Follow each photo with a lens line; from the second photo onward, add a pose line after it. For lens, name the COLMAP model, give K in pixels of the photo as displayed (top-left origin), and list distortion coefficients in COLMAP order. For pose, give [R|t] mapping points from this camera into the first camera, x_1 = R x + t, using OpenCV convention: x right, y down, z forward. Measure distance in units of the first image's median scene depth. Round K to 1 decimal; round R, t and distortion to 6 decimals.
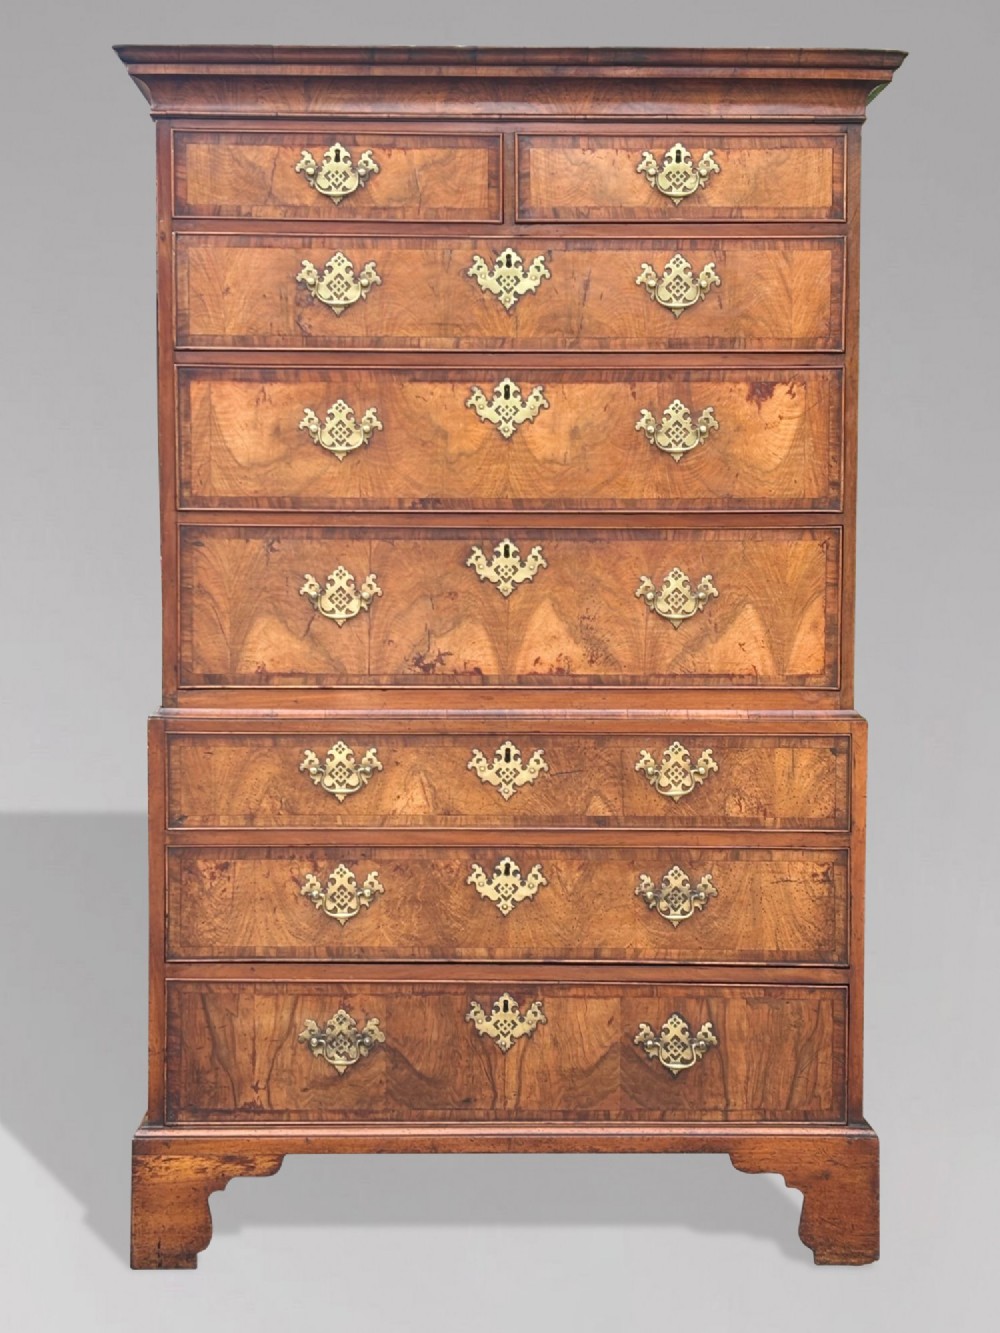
lens RADIAL K [[2282.8, 0, 492.5], [0, 2282.8, 677.6], [0, 0, 1]] dist [0.272164, -1.262075]
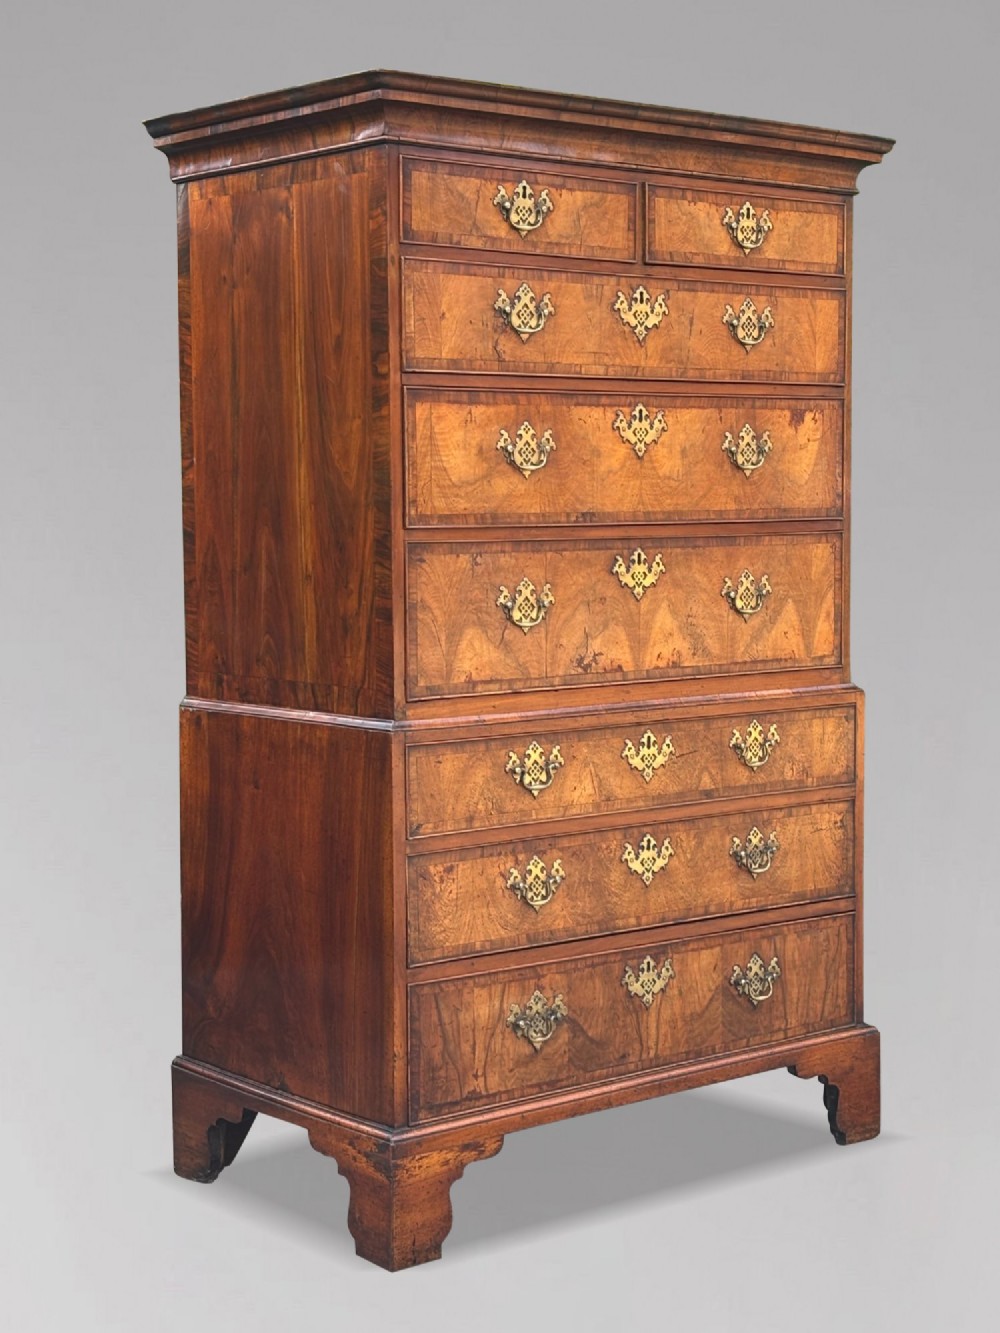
lens RADIAL K [[2282.8, 0, 492.5], [0, 2282.8, 677.6], [0, 0, 1]] dist [0.272164, -1.262075]
pose [[0.780811, -0.058428, 0.622029, -0.742098], [0.046378, 0.998291, 0.035555, -0.040504], [-0.623044, 0.001087, 0.782186, 0.175563]]
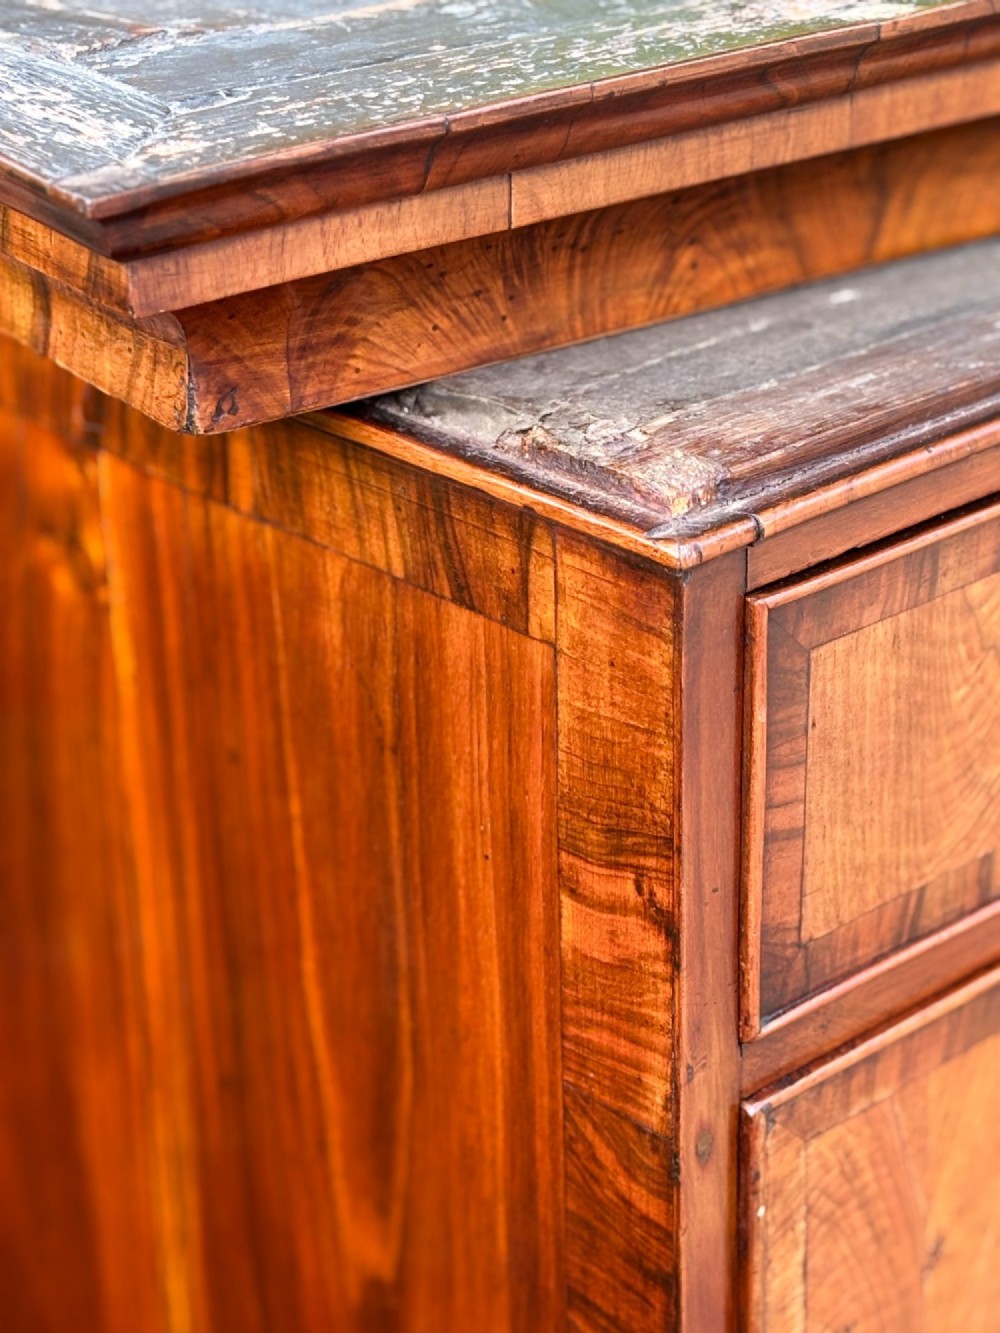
lens RADIAL K [[3080.9, 0, 500.0], [0, 3080.9, 666.5], [0, 0, 1]] dist [0.259821, -0.885699]
pose [[0.750837, -0.292791, 0.592045, -0.283674], [0.065001, 0.924780, 0.374908, -0.313542], [-0.657282, -0.243011, 0.713391, 0.836388]]
